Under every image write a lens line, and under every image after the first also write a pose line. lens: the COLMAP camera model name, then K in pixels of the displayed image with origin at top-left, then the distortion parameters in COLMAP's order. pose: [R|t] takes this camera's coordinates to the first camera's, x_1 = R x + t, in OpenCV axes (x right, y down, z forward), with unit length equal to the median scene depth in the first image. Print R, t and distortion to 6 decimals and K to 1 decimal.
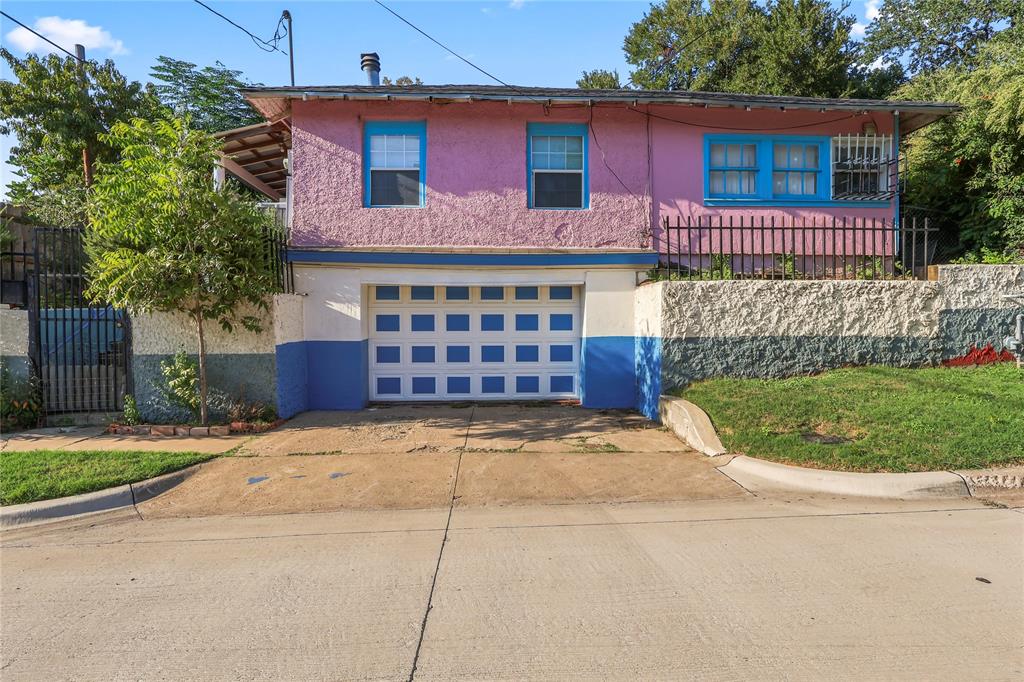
lens RADIAL K [[485.1, 0, 509.5], [0, 485.1, 338.4], [0, 0, 1]] dist [0.000566, 0.000100]
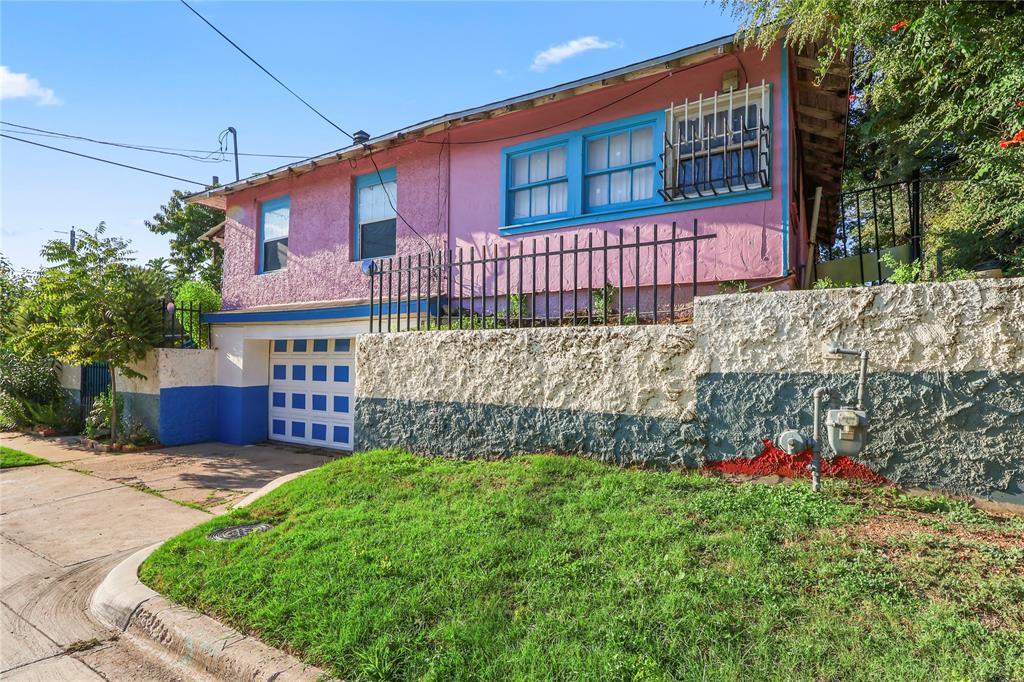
lens RADIAL K [[511.6, 0, 511.9], [0, 511.6, 369.4], [0, 0, 1]] dist [-0.012336, -0.000011]
pose [[0.827608, 0.020248, -0.560941, 1.046863], [-0.033392, 0.999355, -0.013193, -0.047969], [0.560313, 0.029649, 0.827750, 0.367421]]
